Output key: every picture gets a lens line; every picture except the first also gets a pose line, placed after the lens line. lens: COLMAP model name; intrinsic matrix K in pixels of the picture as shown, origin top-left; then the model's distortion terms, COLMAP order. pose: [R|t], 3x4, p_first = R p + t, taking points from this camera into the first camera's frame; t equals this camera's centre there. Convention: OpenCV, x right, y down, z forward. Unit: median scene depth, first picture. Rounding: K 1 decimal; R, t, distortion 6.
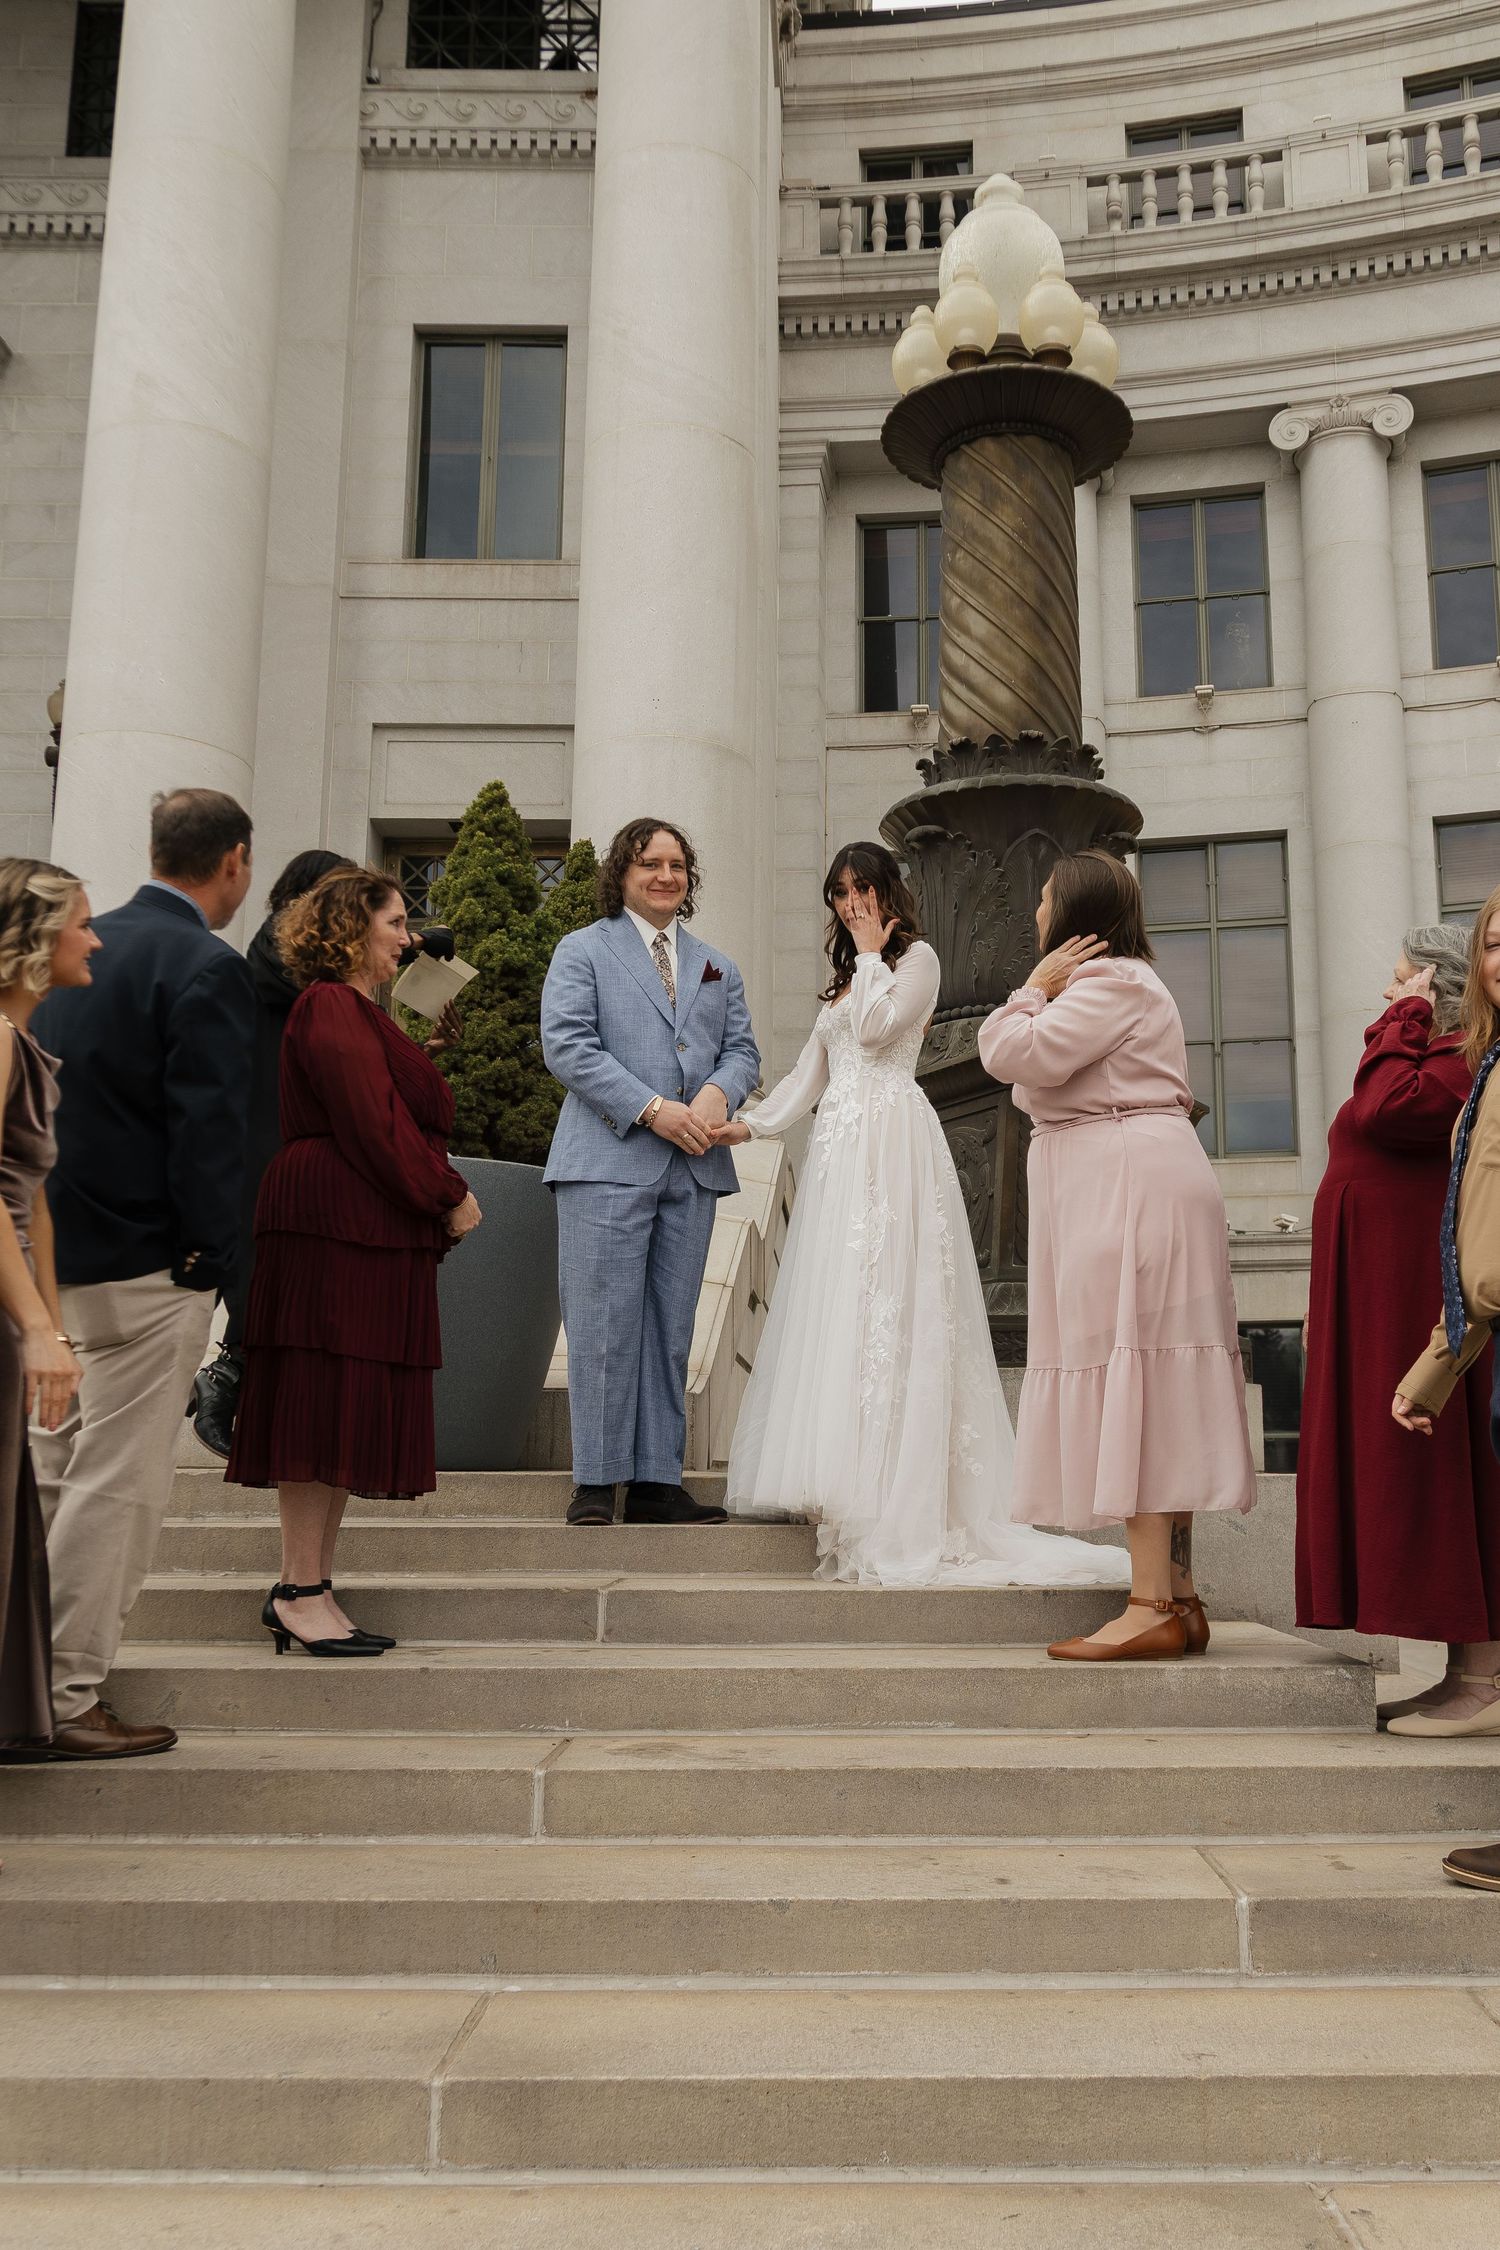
lens RADIAL K [[2044.9, 0, 871.0], [0, 2044.9, 1137.2], [0, 0, 1]] dist [0.010610, 0.001989]
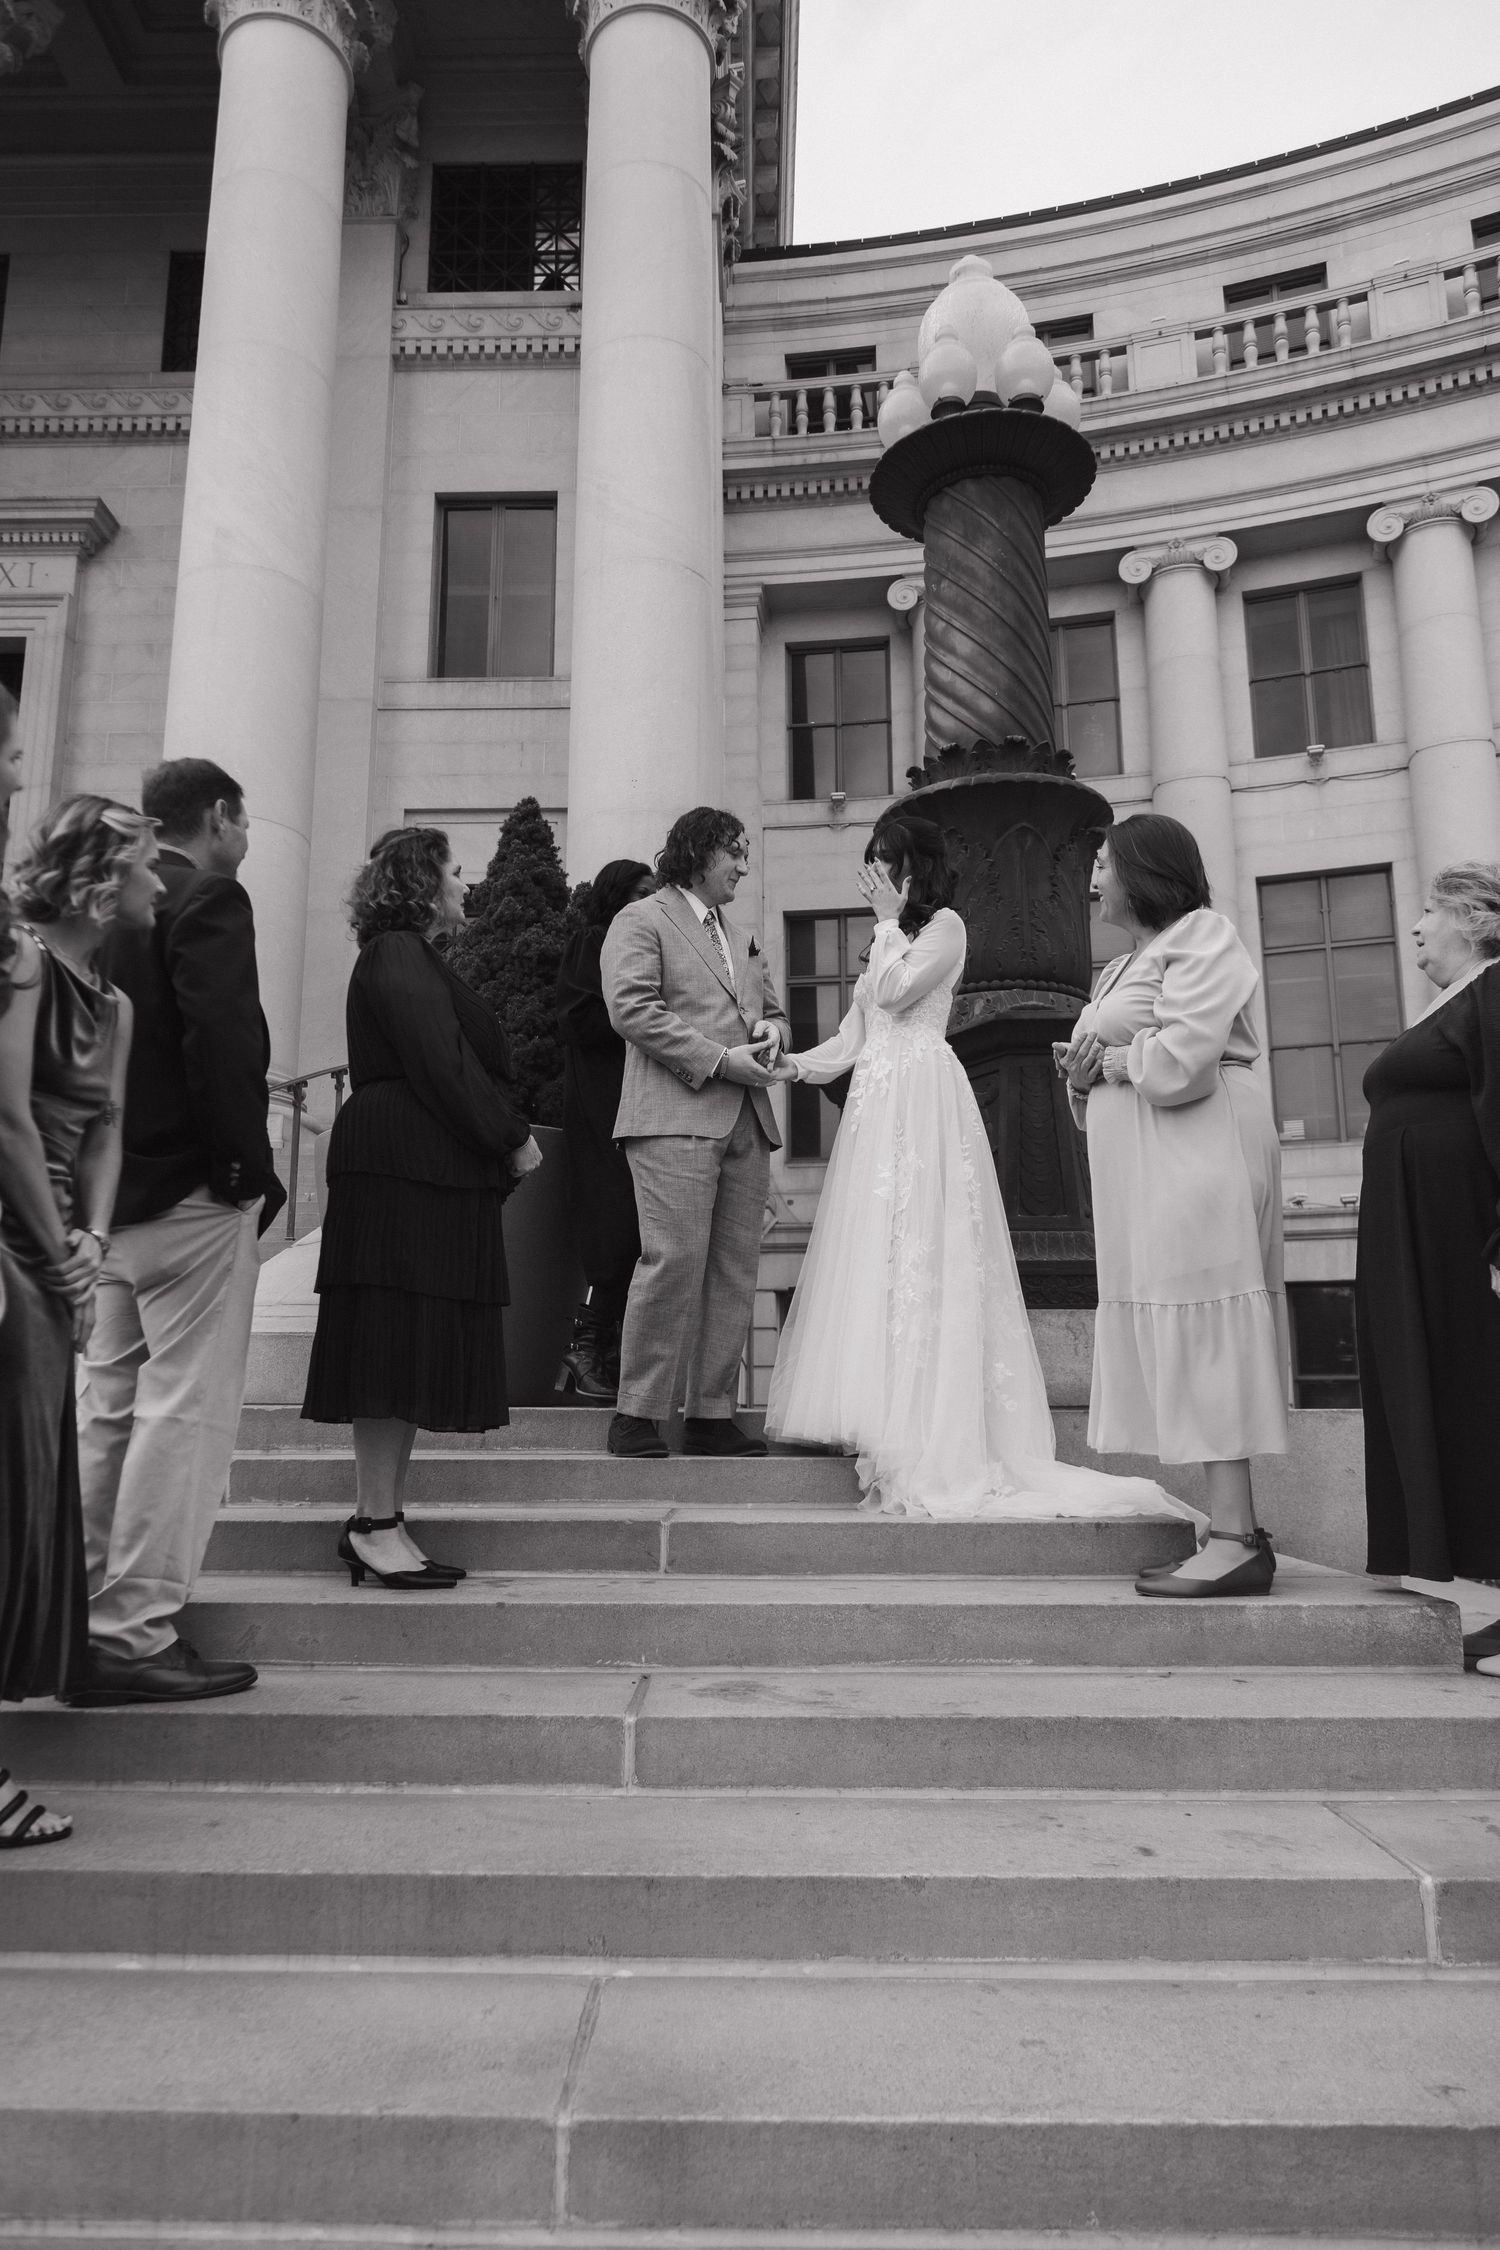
lens RADIAL K [[1579.3, 0, 734.2], [0, 1579.3, 1143.0], [0, 0, 1]] dist [0.004771, -0.001974]
pose [[0.999542, -0.006022, -0.029650, -0.013763], [0.005907, 0.999975, -0.003967, 0.006534], [0.029673, 0.003790, 0.999552, 0.039779]]
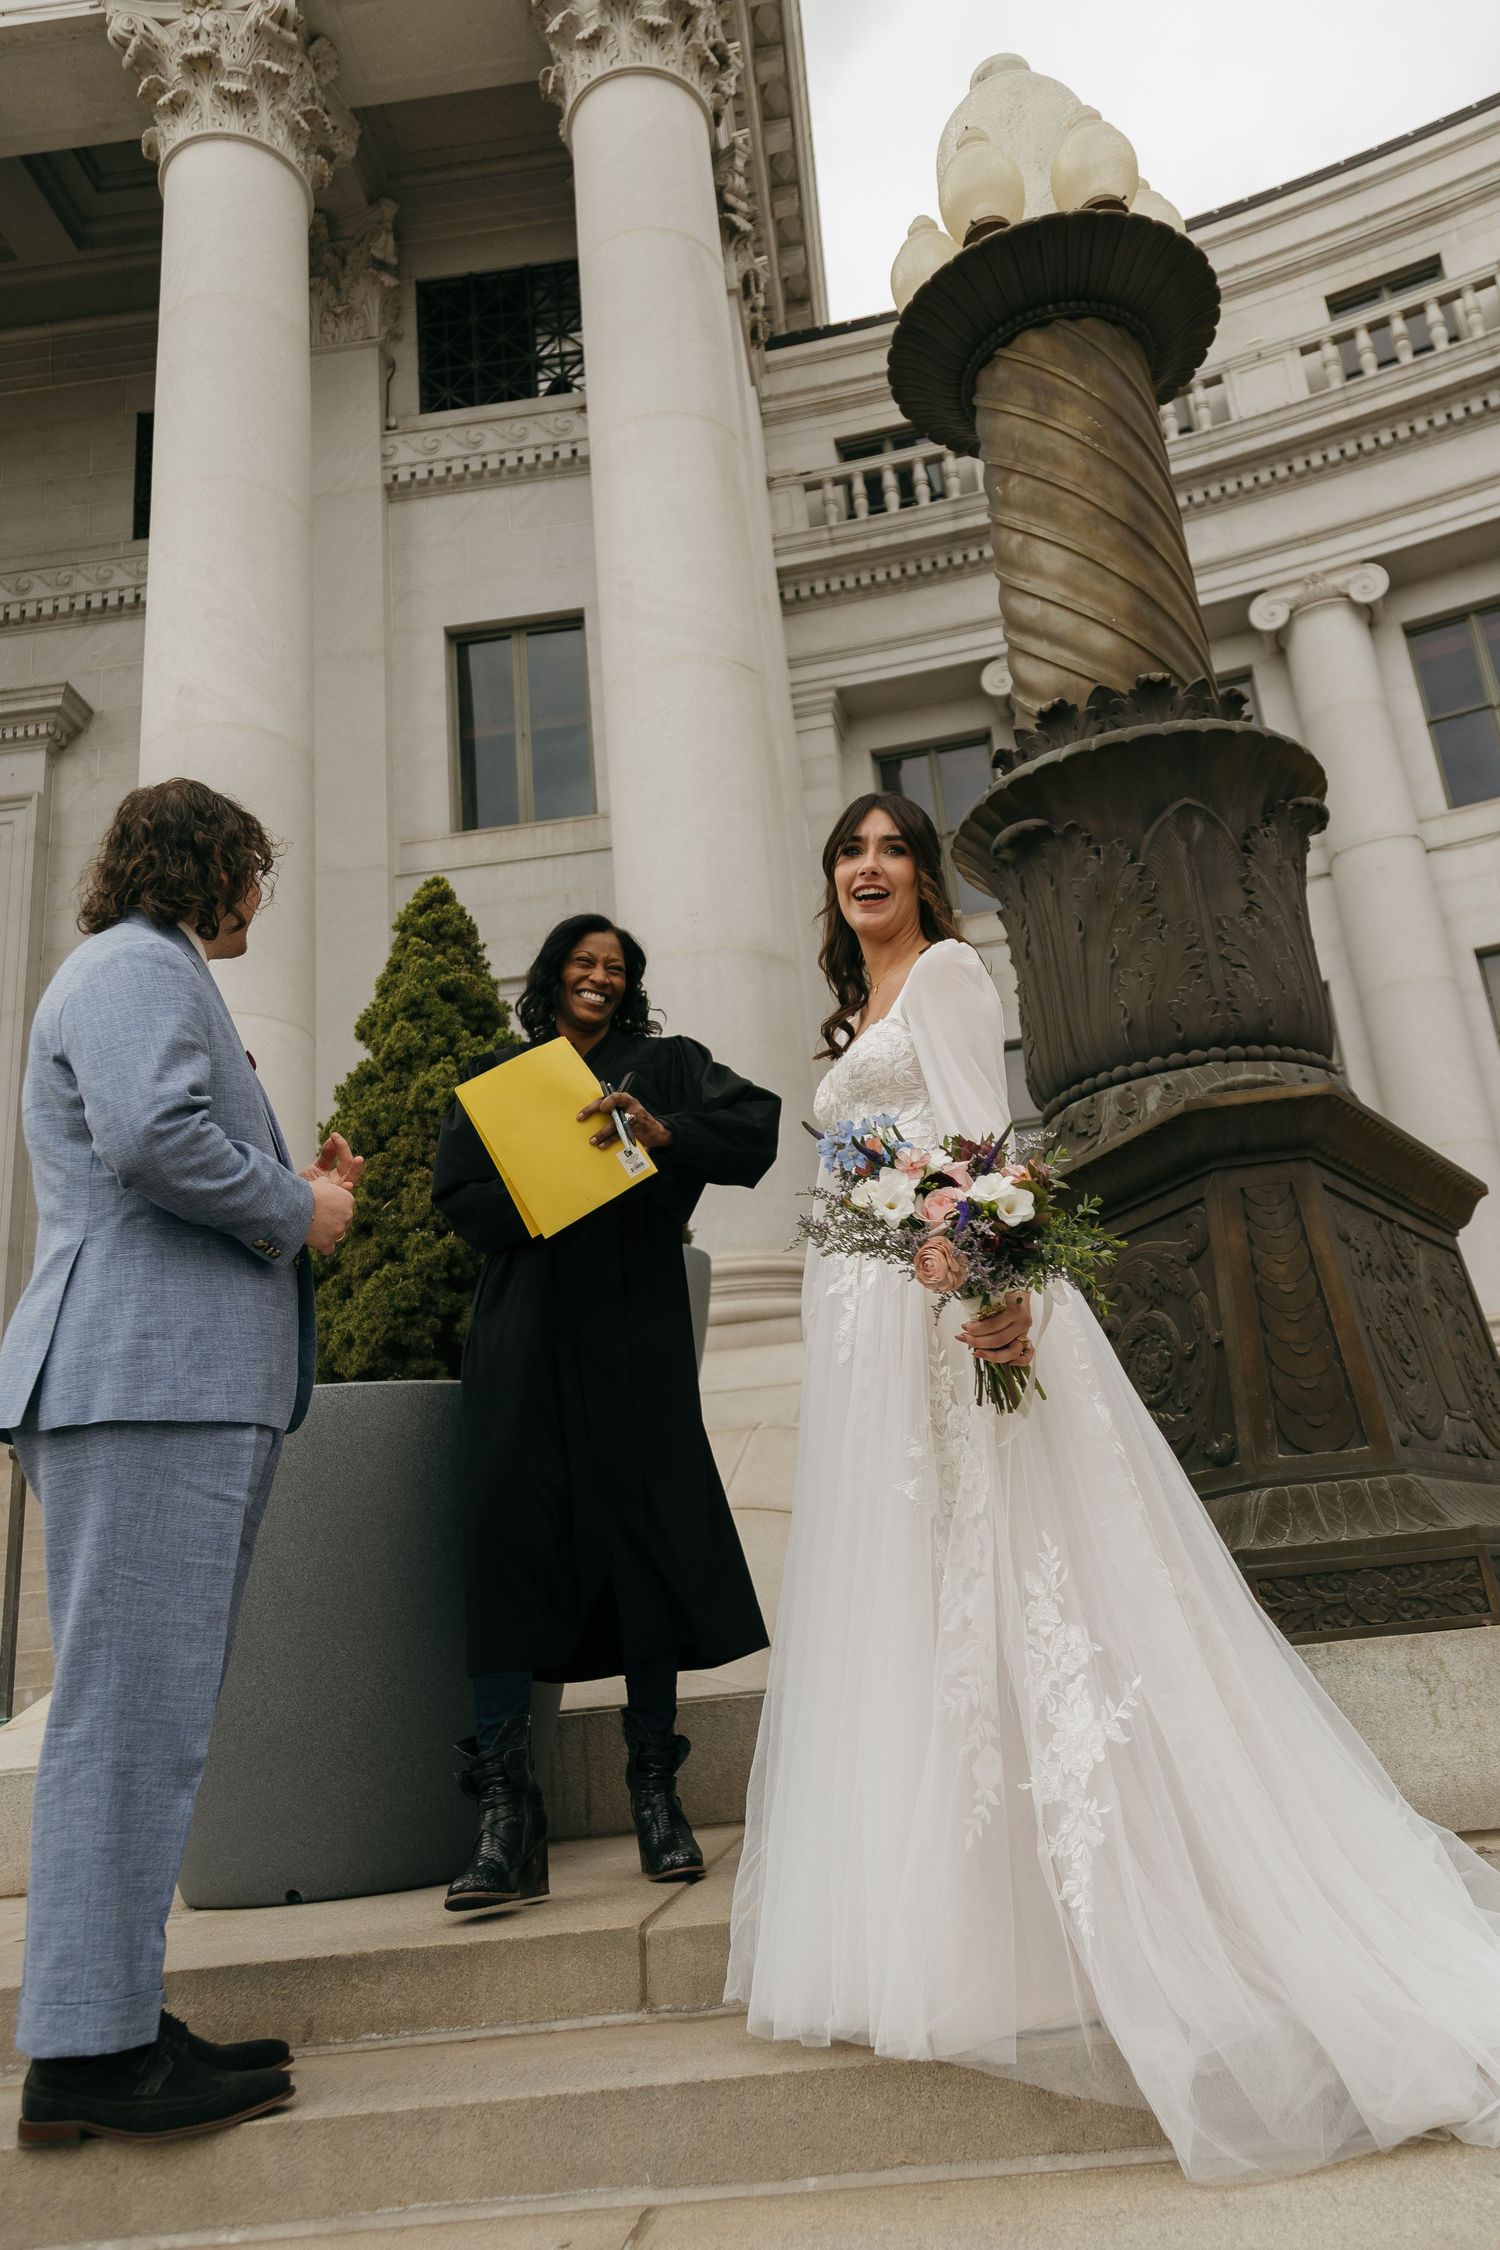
lens RADIAL K [[1796.2, 0, 804.5], [0, 1796.2, 1061.4], [0, 0, 1]] dist [0.042721, -0.003760]
pose [[0.990302, -0.124897, -0.060843, -0.005117], [0.113645, 0.980169, -0.162337, 0.004781], [0.079912, 0.153848, 0.984858, 0.112250]]
